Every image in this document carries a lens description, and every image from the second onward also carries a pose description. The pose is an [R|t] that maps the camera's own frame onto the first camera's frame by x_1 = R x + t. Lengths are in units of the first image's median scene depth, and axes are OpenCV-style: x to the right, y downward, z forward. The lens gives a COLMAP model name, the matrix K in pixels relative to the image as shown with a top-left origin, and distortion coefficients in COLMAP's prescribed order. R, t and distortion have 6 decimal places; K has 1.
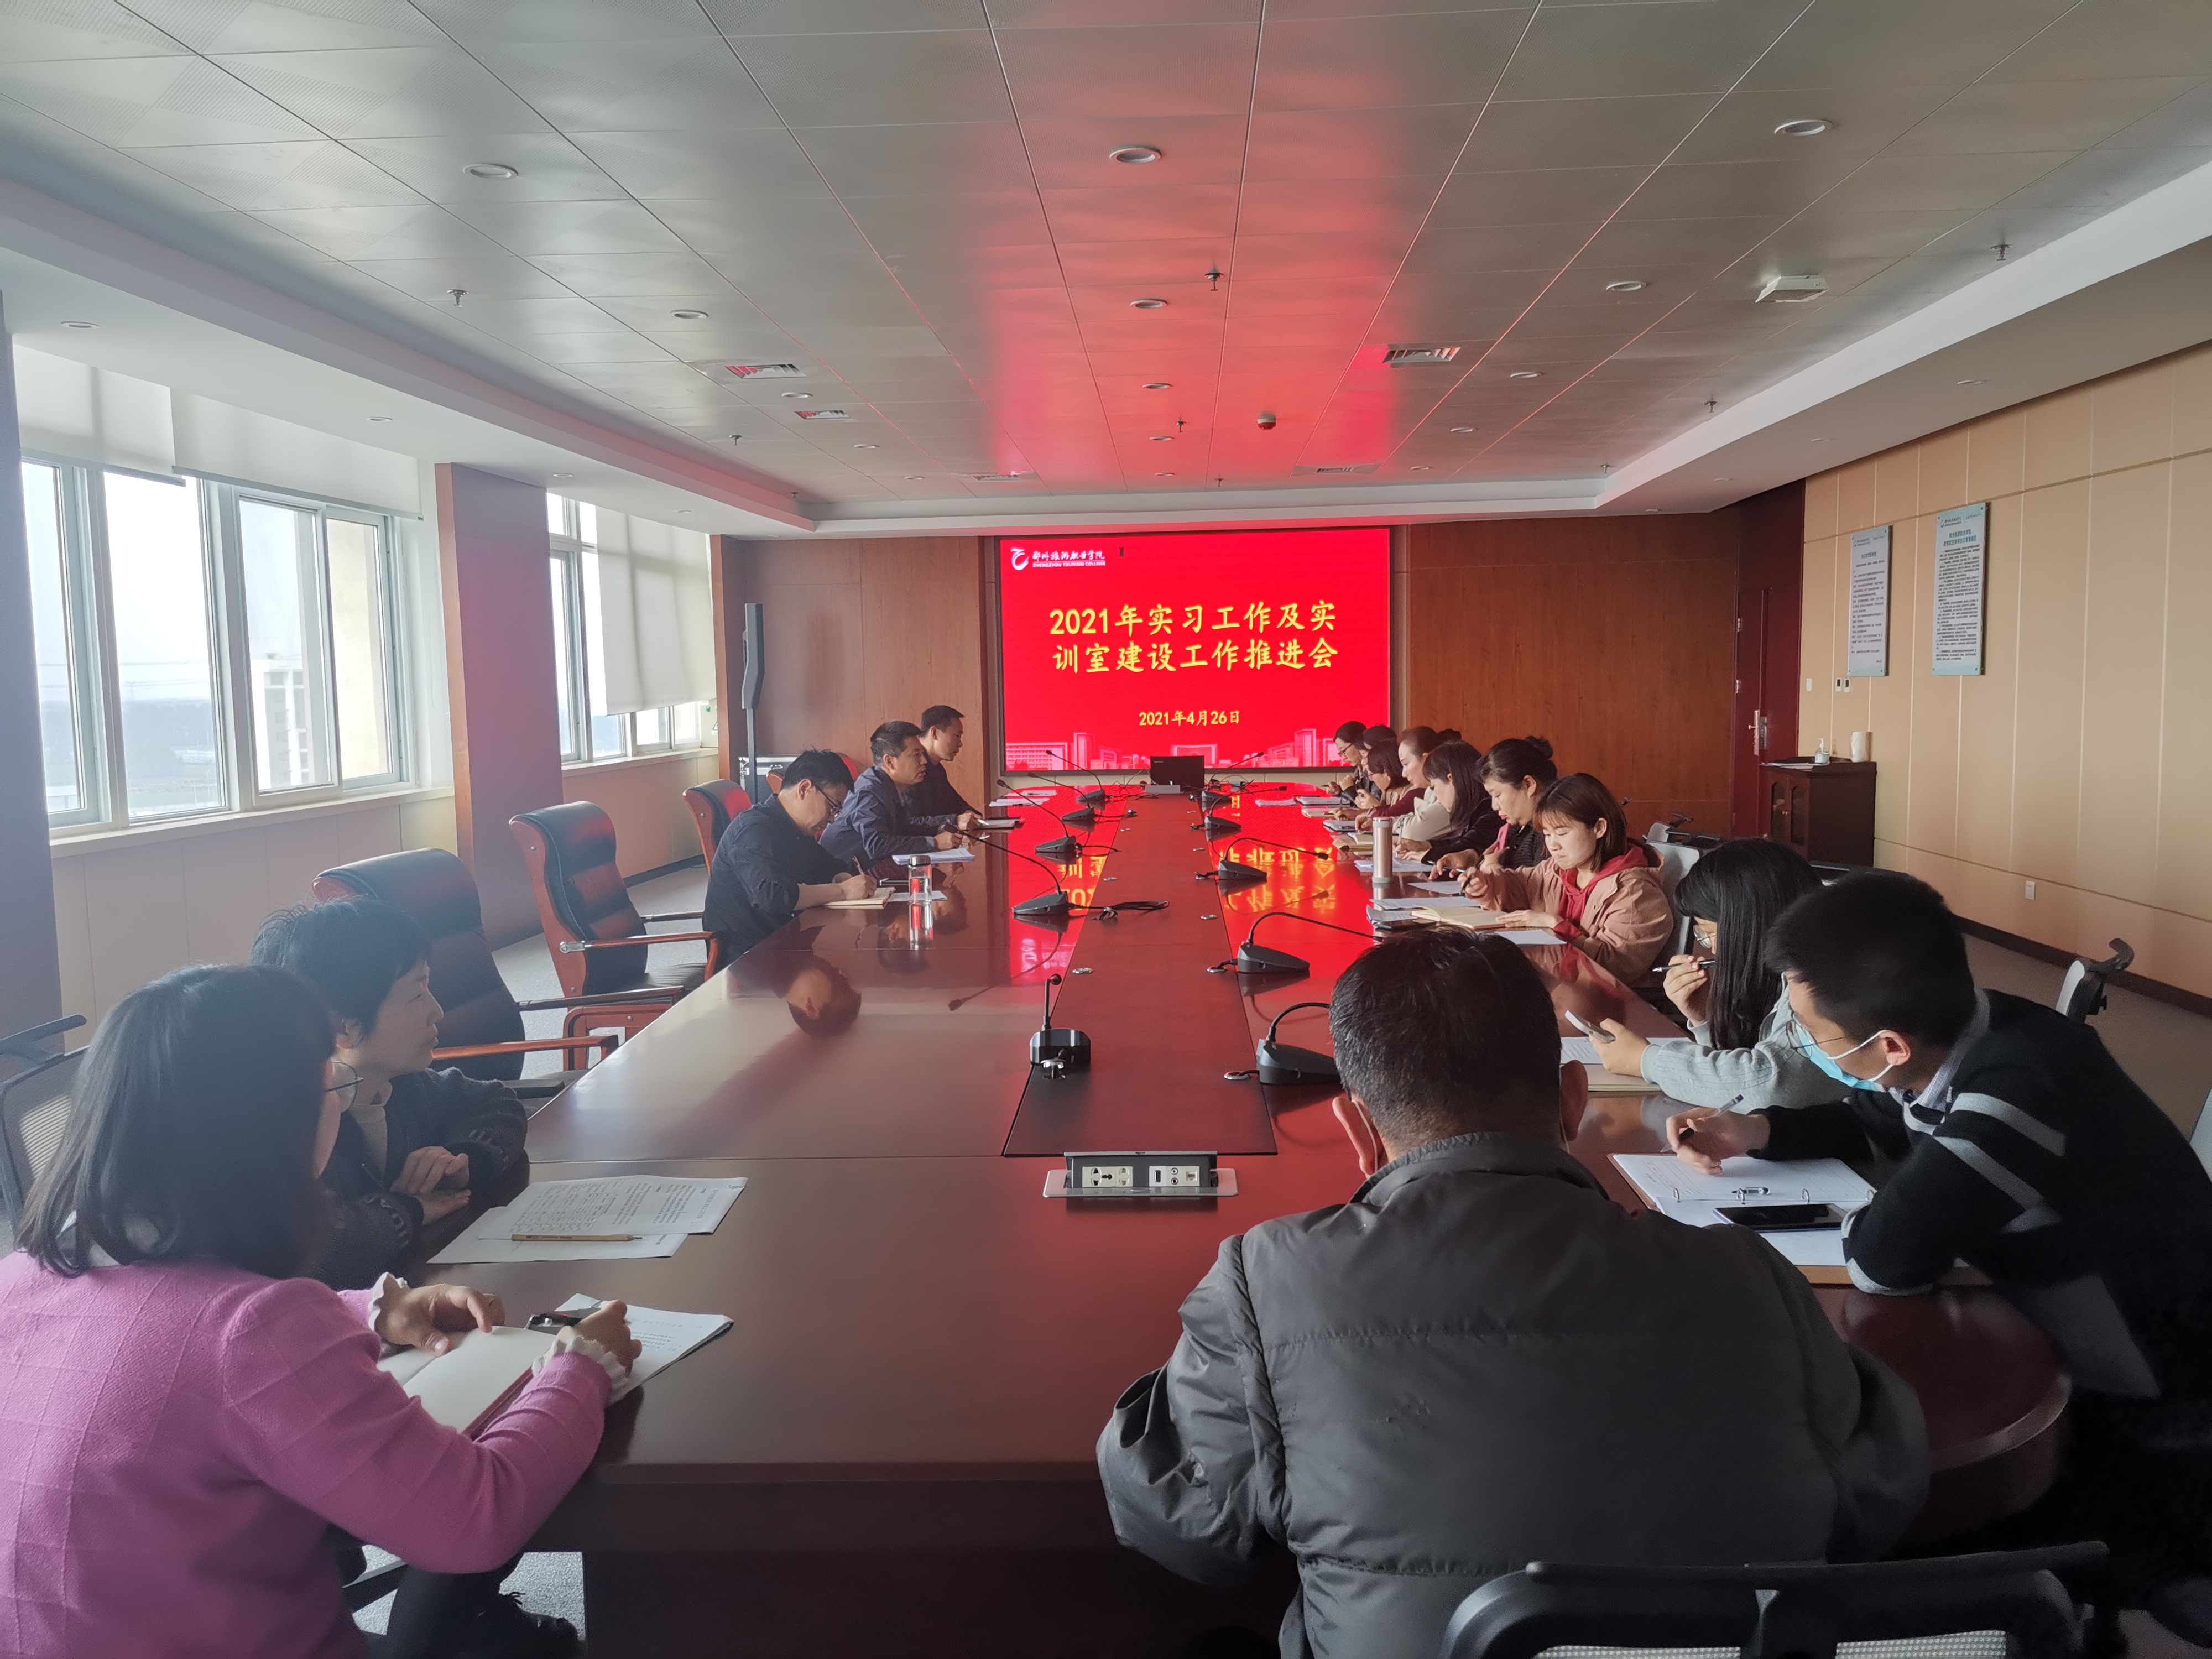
lens RADIAL K [[1648.0, 0, 1098.7], [0, 1648.0, 820.4], [0, 0, 1]] dist [0.055284, -0.055369]
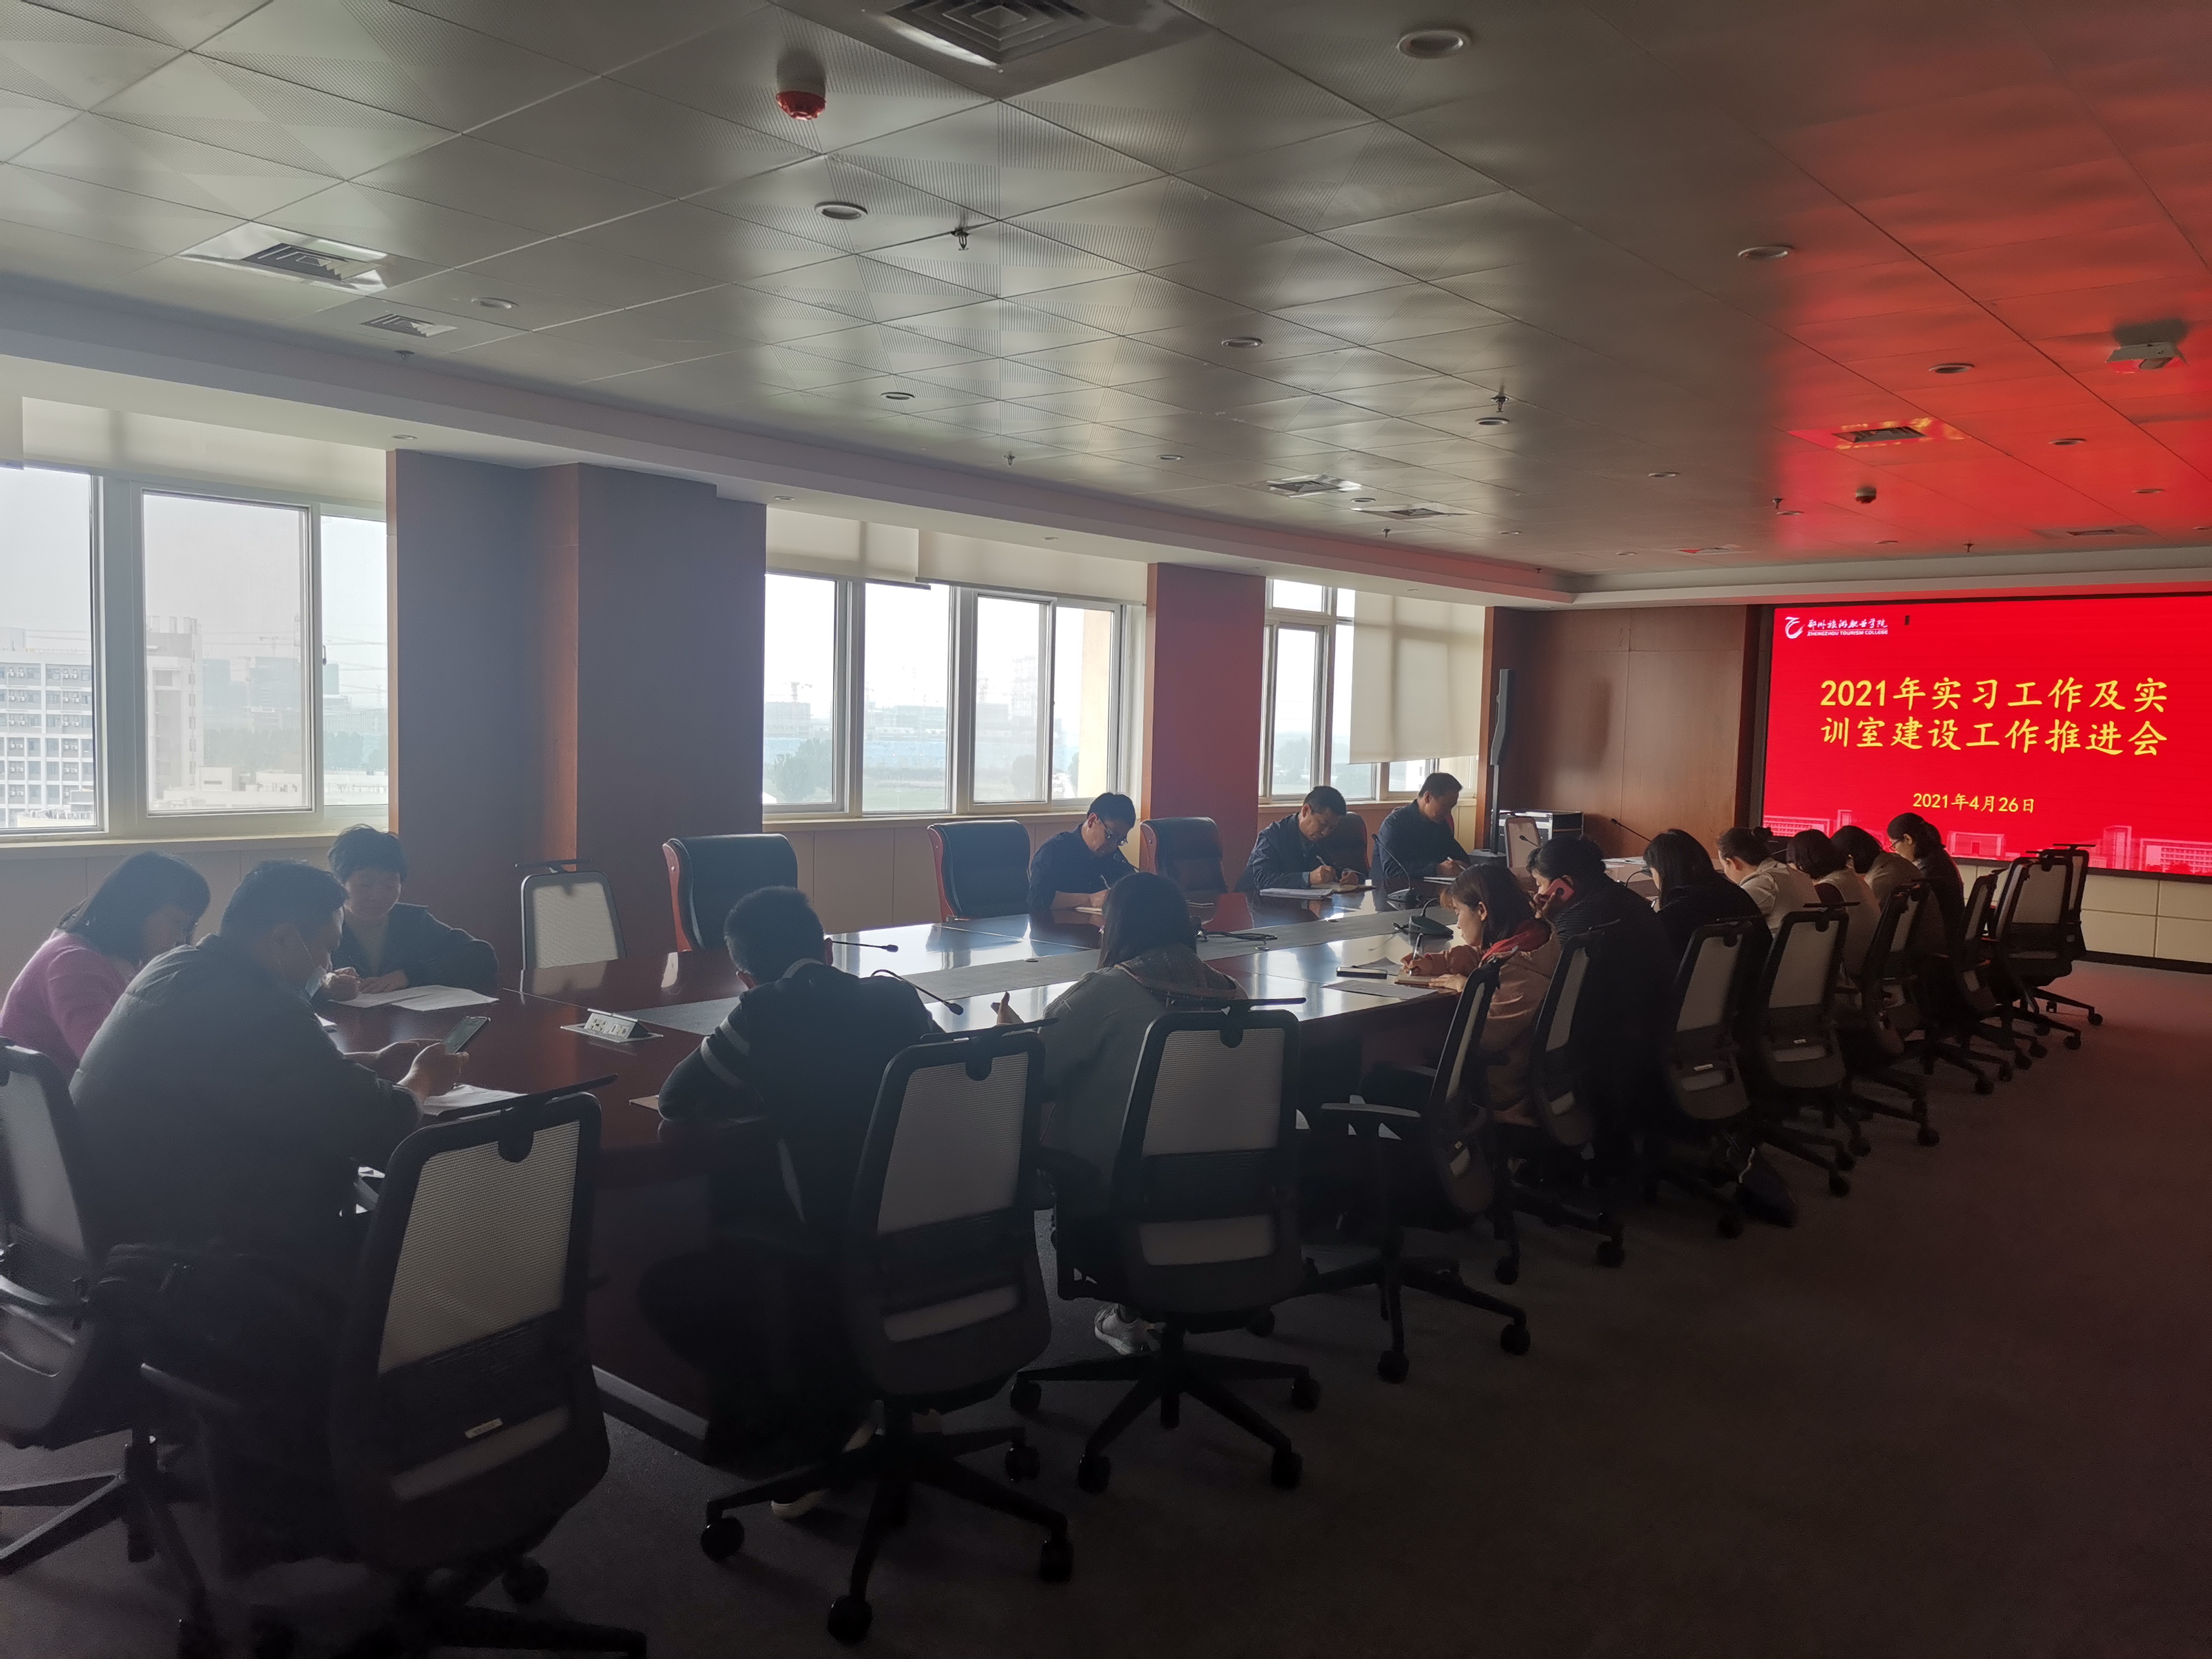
lens RADIAL K [[1648.0, 0, 1095.5], [0, 1648.0, 794.9], [0, 0, 1]] dist [0.055284, -0.055369]
pose [[0.778812, 0.069977, -0.623342, 0.253463], [-0.096437, 0.995301, -0.008756, -0.012061], [0.619800, 0.066932, 0.781900, -0.015058]]
